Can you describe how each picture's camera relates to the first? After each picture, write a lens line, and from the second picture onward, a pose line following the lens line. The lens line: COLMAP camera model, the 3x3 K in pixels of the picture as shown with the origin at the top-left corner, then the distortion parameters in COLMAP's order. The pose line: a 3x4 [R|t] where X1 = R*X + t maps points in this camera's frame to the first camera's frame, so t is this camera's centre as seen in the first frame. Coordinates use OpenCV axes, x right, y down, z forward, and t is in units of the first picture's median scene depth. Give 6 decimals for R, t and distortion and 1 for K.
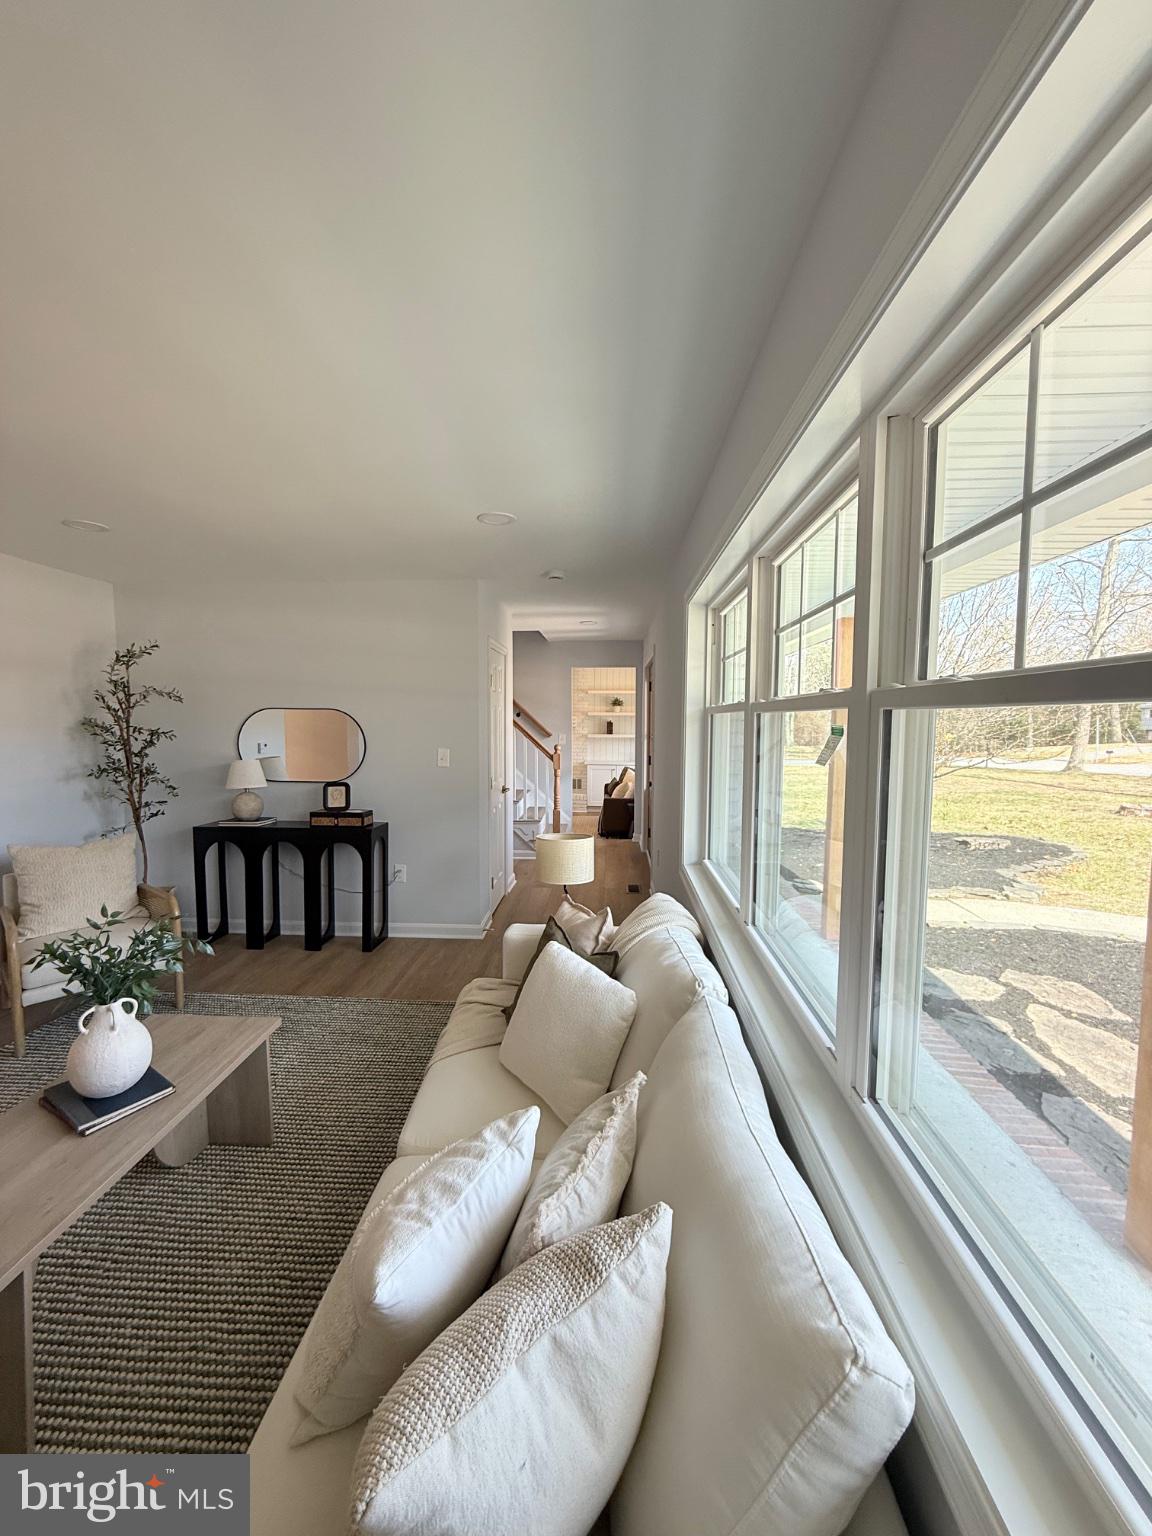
lens RADIAL K [[612.8, 0, 576.7], [0, 612.8, 763.1], [0, 0, 1]] dist [0.000197, -0.000221]
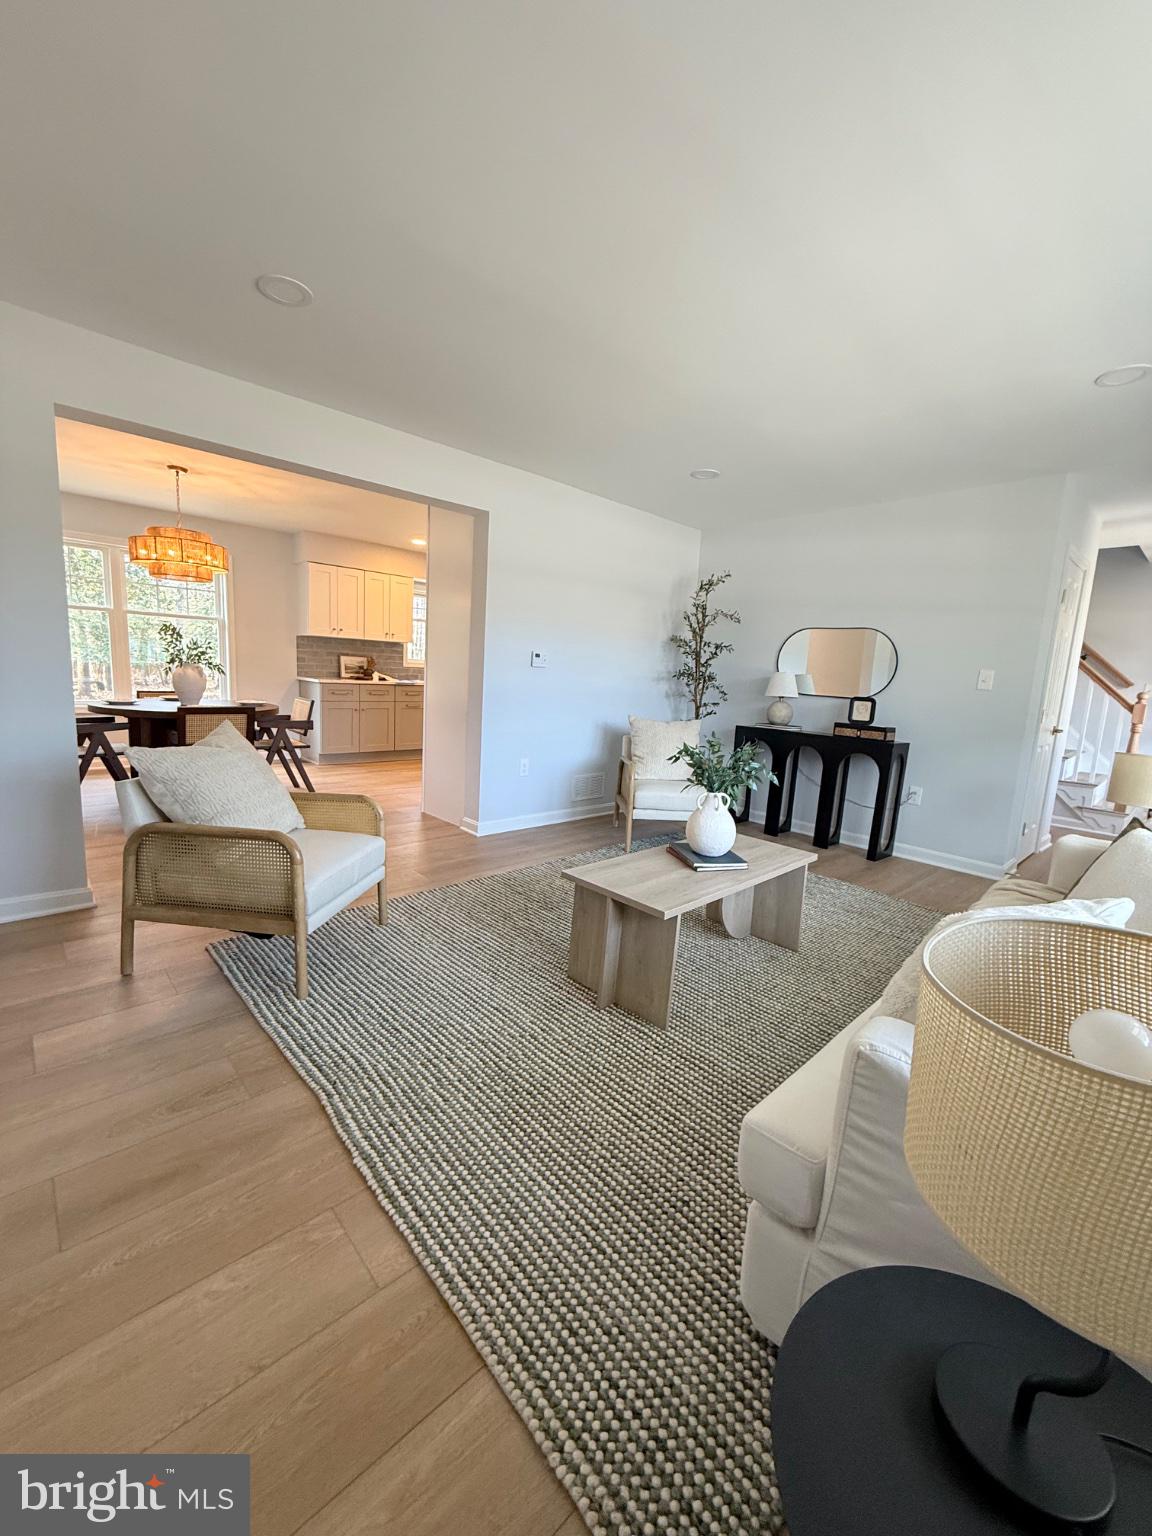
lens RADIAL K [[612.8, 0, 576.7], [0, 612.8, 763.1], [0, 0, 1]] dist [0.000197, -0.000221]
pose [[0.722943, 0.137947, -0.676996, -0.021094], [-0.101248, 0.990439, 0.093696, 0.097357], [0.683449, 0.000807, 0.729998, -0.106349]]
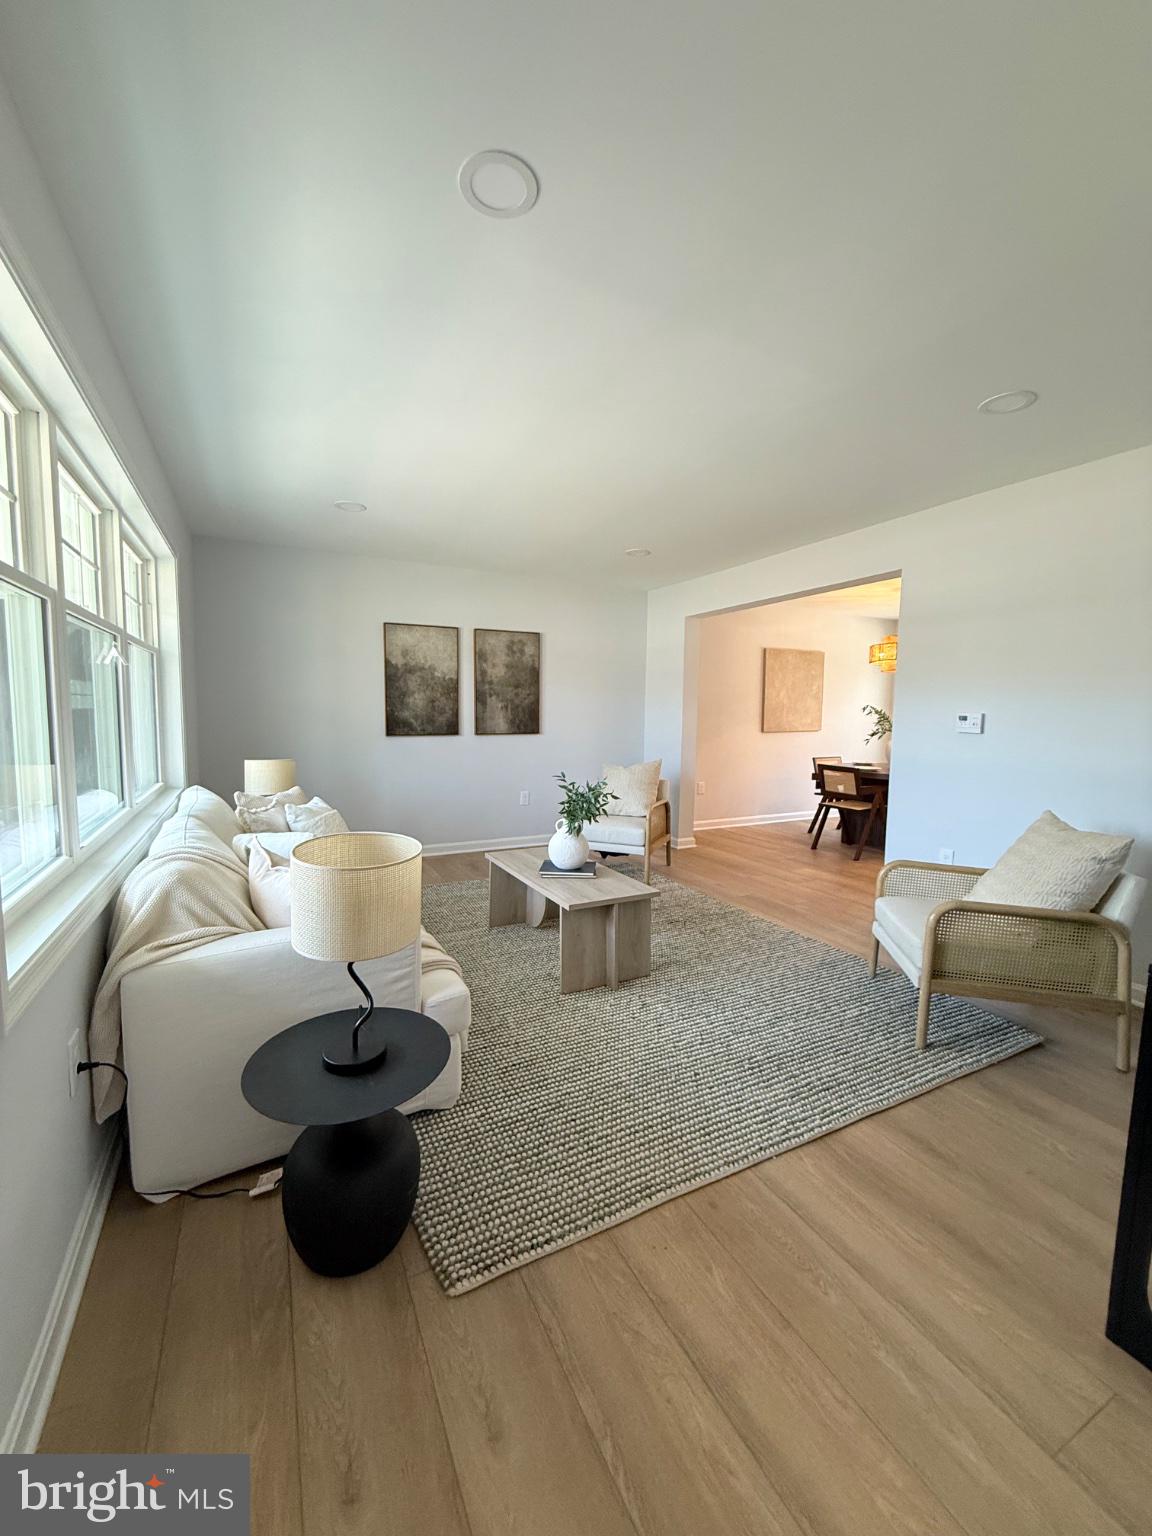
lens RADIAL K [[612.8, 0, 576.7], [0, 612.8, 763.1], [0, 0, 1]] dist [0.000197, -0.000221]
pose [[-0.859980, 0.031741, -0.509339, 0.055517], [-0.053260, 0.987031, 0.151434, -0.021749], [0.507541, 0.157358, -0.847137, 1.097614]]
